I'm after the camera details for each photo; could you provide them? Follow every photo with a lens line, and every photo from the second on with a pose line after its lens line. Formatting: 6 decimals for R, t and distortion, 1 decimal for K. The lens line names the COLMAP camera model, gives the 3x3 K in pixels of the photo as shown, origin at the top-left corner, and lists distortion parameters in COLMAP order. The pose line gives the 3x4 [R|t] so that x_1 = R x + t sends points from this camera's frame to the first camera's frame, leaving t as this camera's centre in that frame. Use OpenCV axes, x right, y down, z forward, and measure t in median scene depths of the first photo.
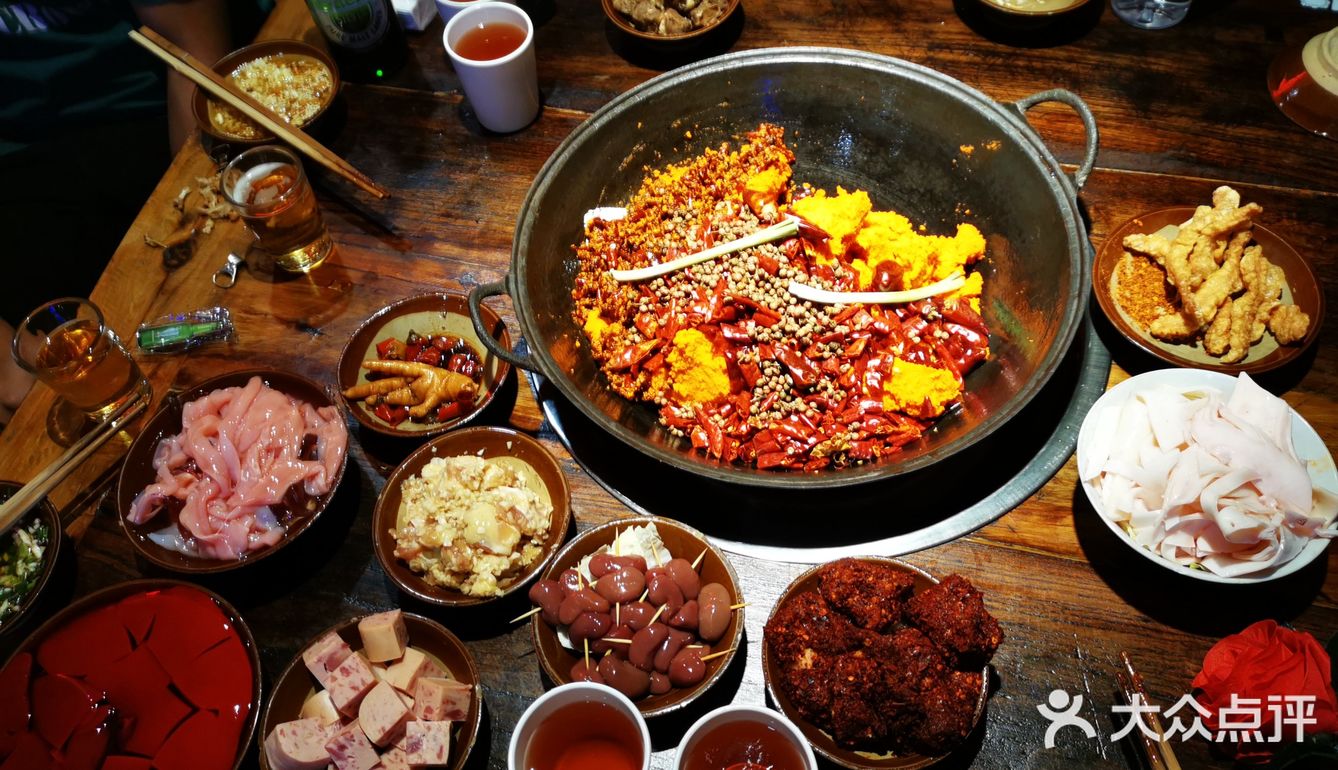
lens RADIAL K [[1035.5, 0, 669.0], [0, 1035.5, 385.0], [0, 0, 1]] dist [-0.000317, -0.002143]
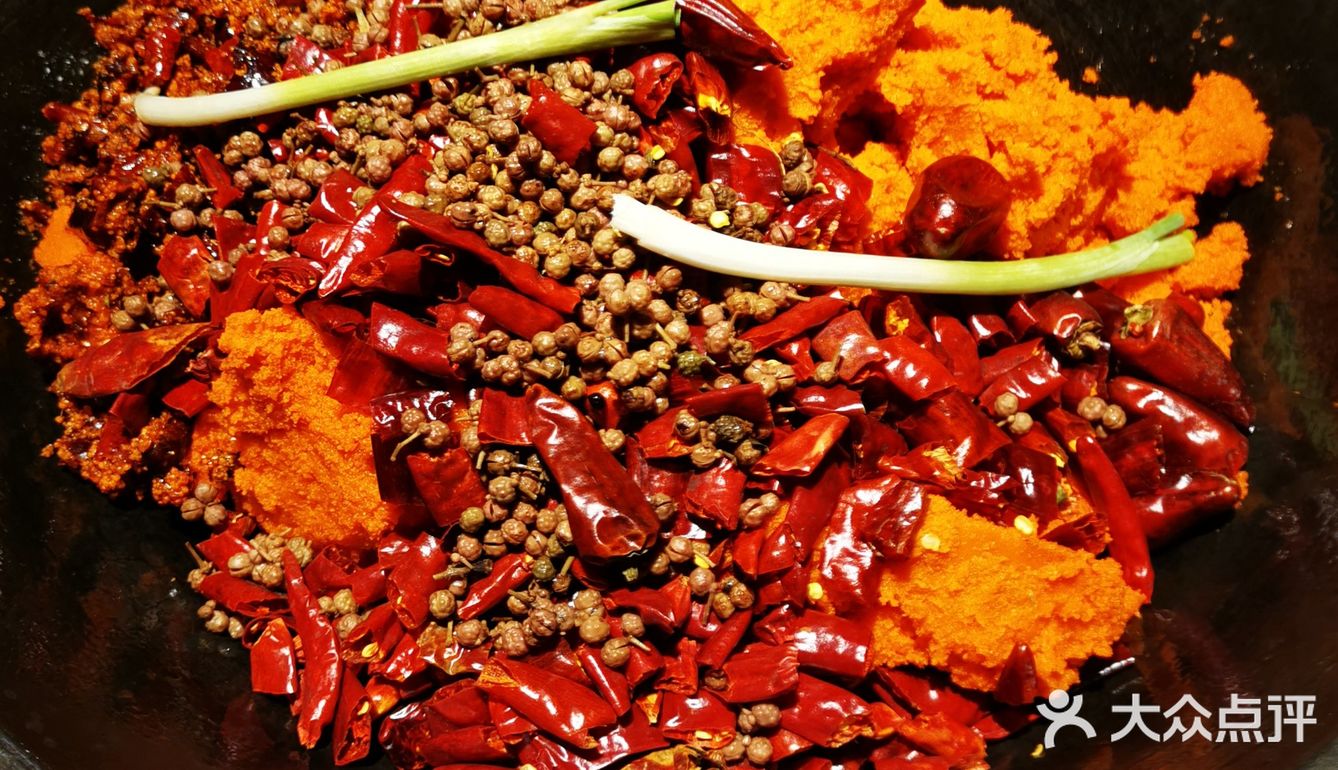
lens RADIAL K [[1429.8, 0, 669.0], [0, 1429.8, 385.0], [0, 0, 1]] dist [0.017152, 0.001231]
pose [[0.992599, 0.119599, -0.021068, 0.145217], [-0.117899, 0.990630, 0.068938, -0.074131], [0.029116, -0.065944, 0.997398, 0.581516]]
